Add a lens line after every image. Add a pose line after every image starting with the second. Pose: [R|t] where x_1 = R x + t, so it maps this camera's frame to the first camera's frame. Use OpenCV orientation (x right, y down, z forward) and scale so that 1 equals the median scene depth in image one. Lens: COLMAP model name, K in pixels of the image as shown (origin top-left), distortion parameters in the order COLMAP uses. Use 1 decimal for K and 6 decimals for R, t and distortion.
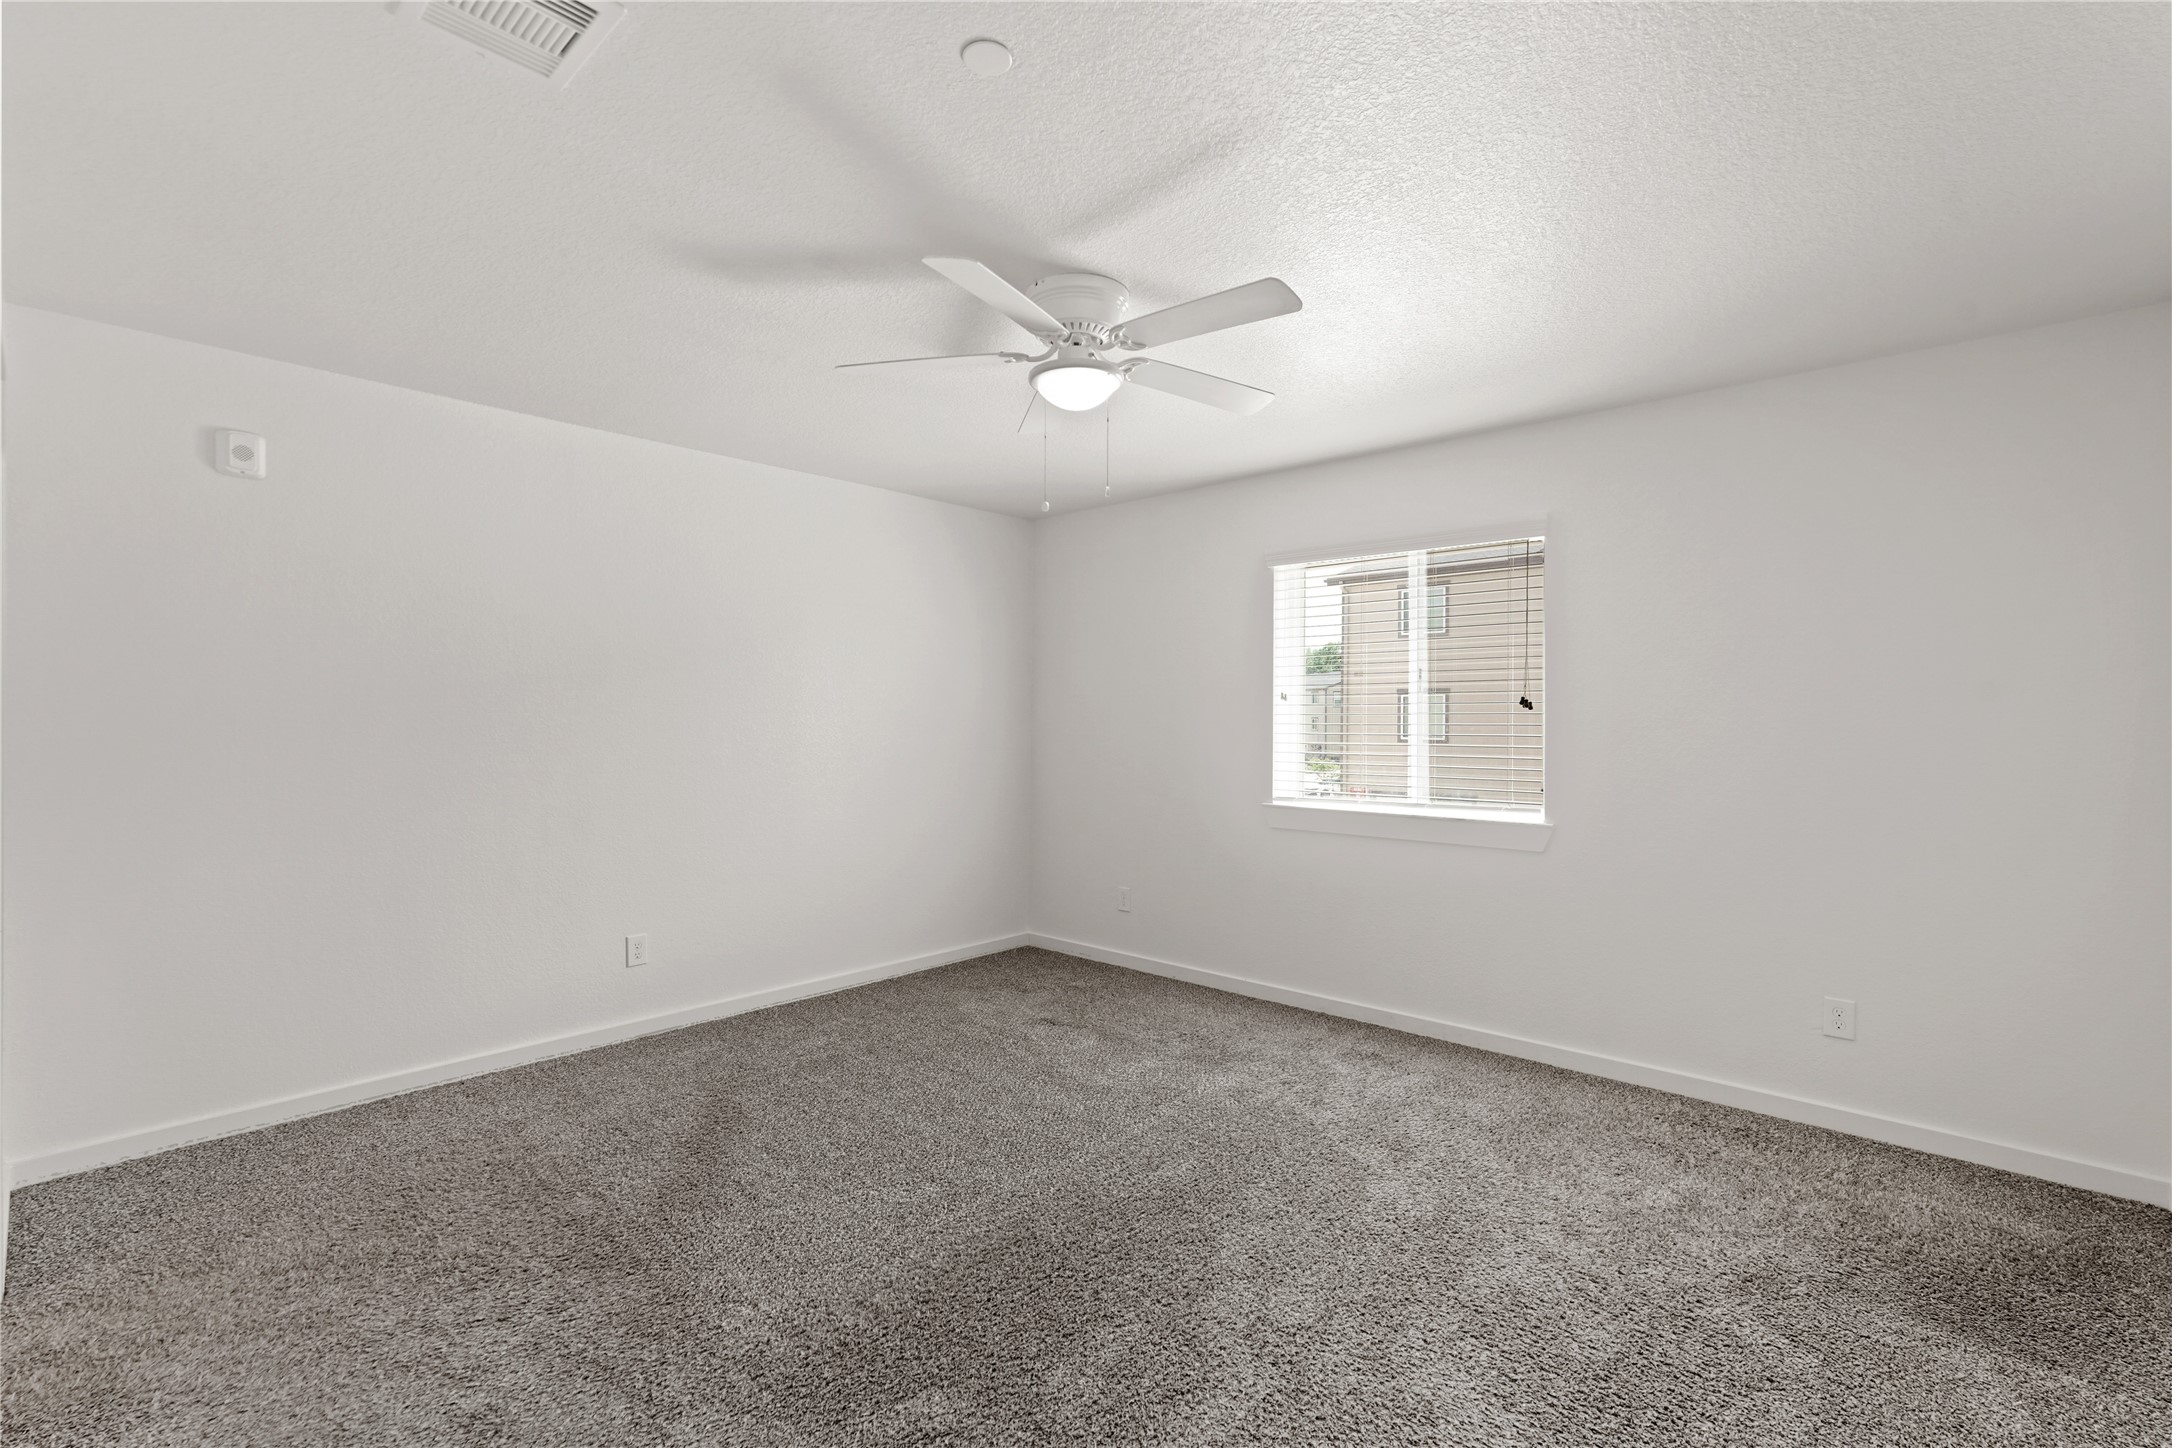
lens RADIAL K [[950.8, 0, 1086.0], [0, 950.8, 724.0], [0, 0, 1]] dist [-0.019279, 0.009155]
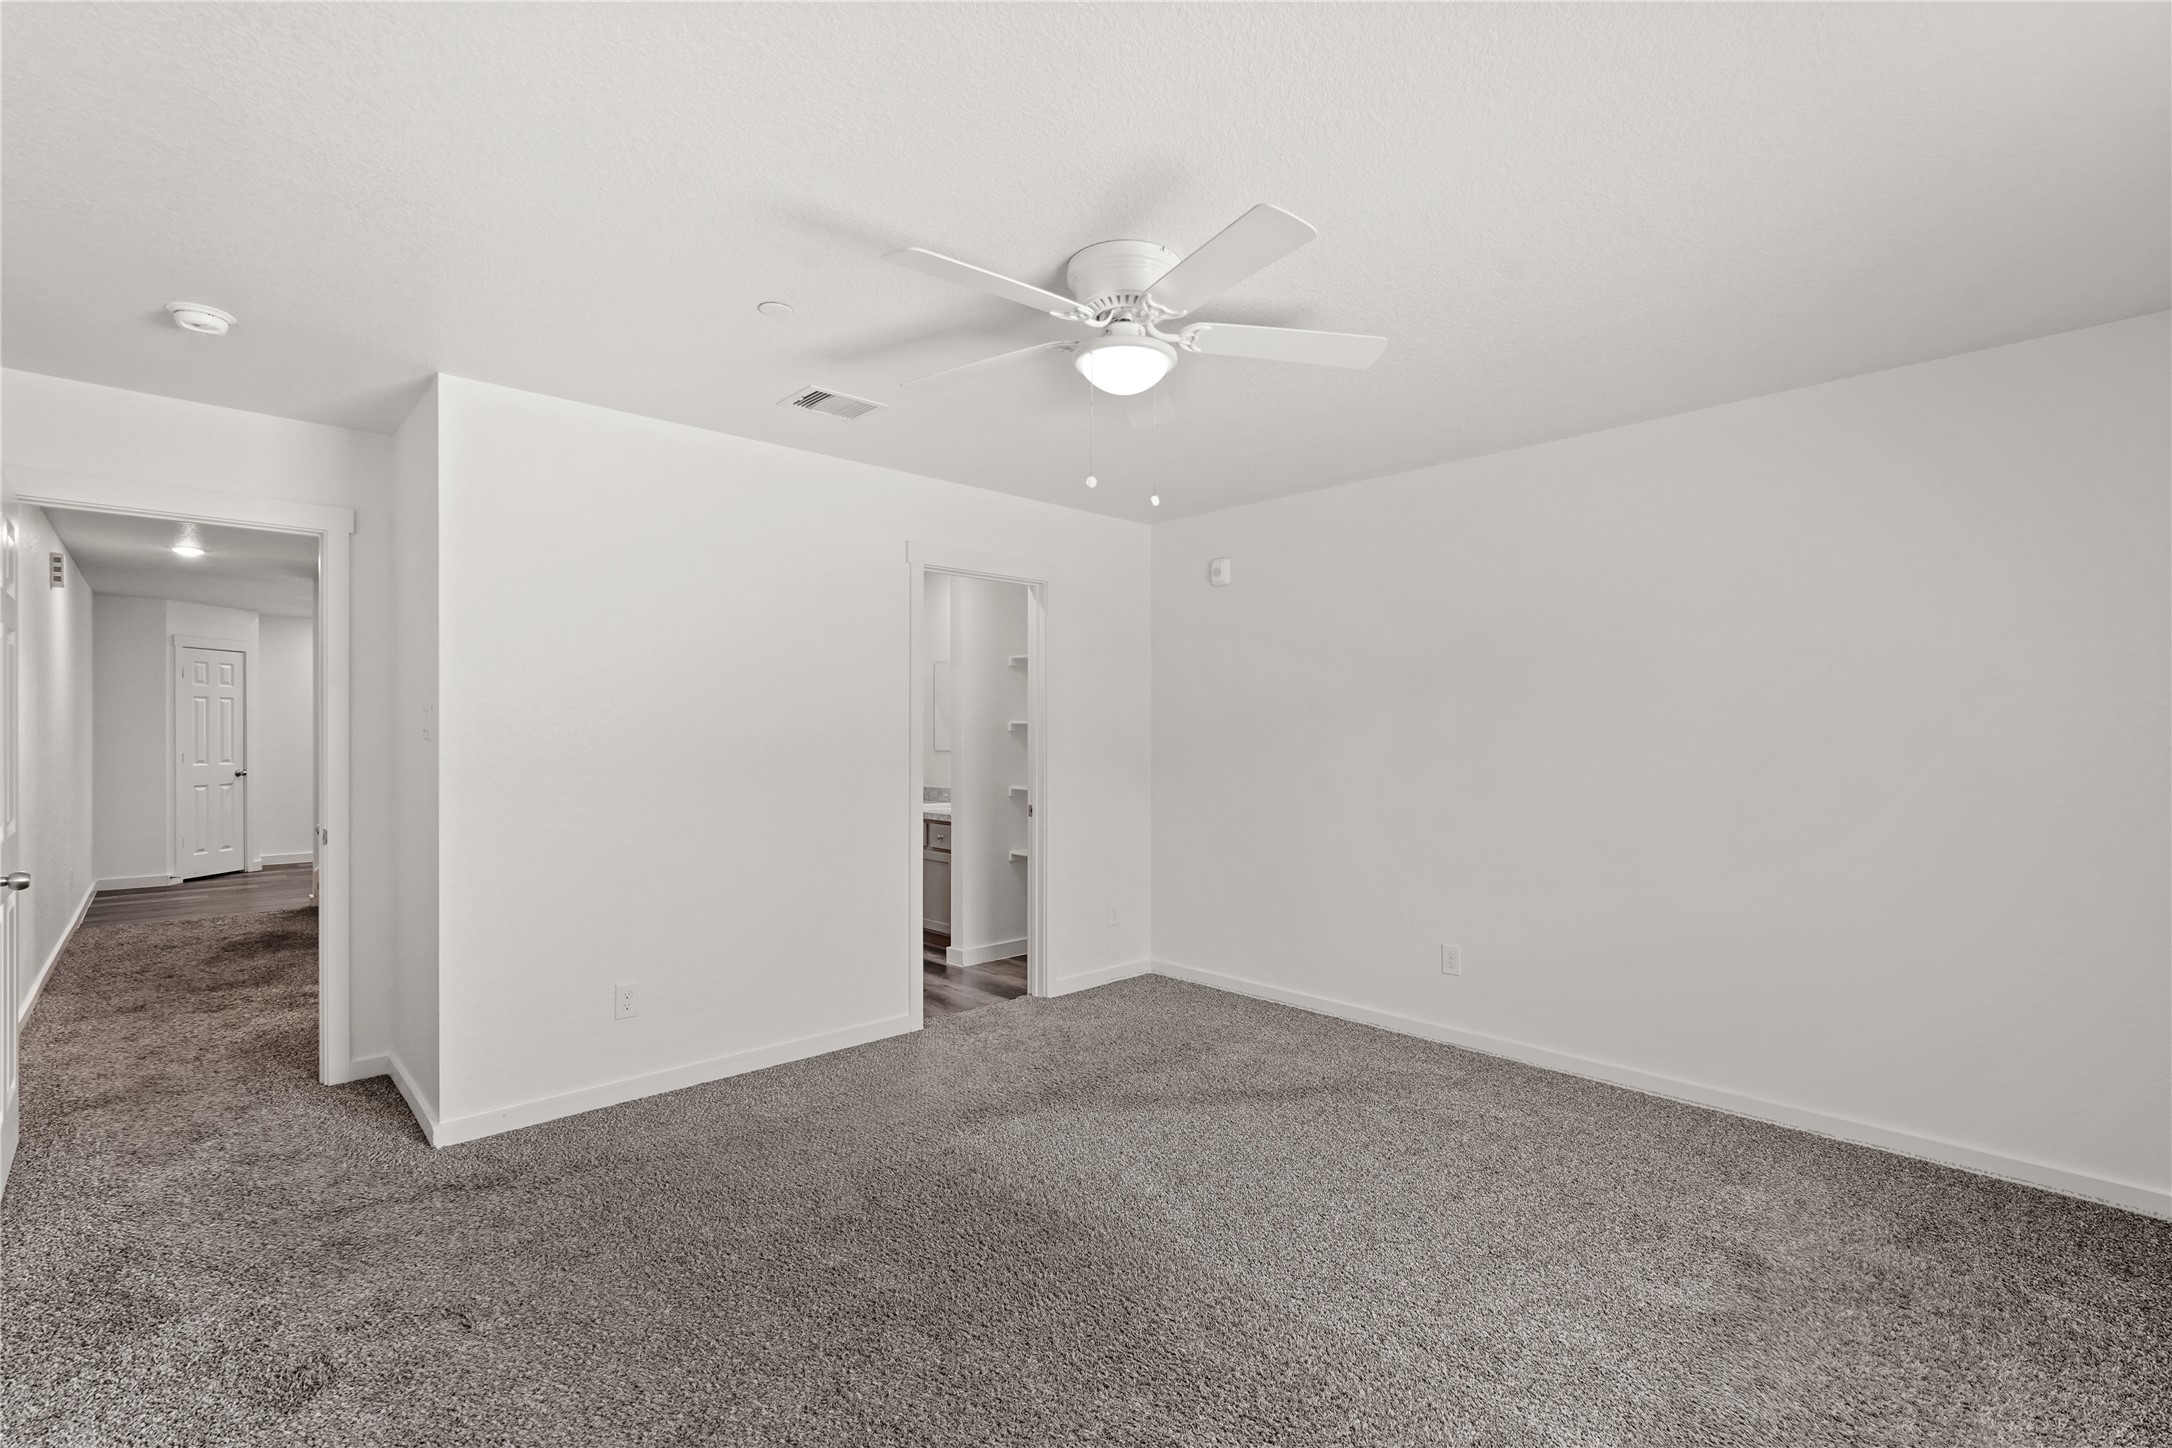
lens RADIAL K [[979.6, 0, 1083.9], [0, 979.6, 746.6], [0, 0, 1]] dist [0.000173, 0.000098]
pose [[-0.083711, 0.011184, -0.996427, 0.717637], [-0.004062, 0.999925, 0.011564, -0.003712], [0.996482, 0.005015, -0.083660, 0.800796]]
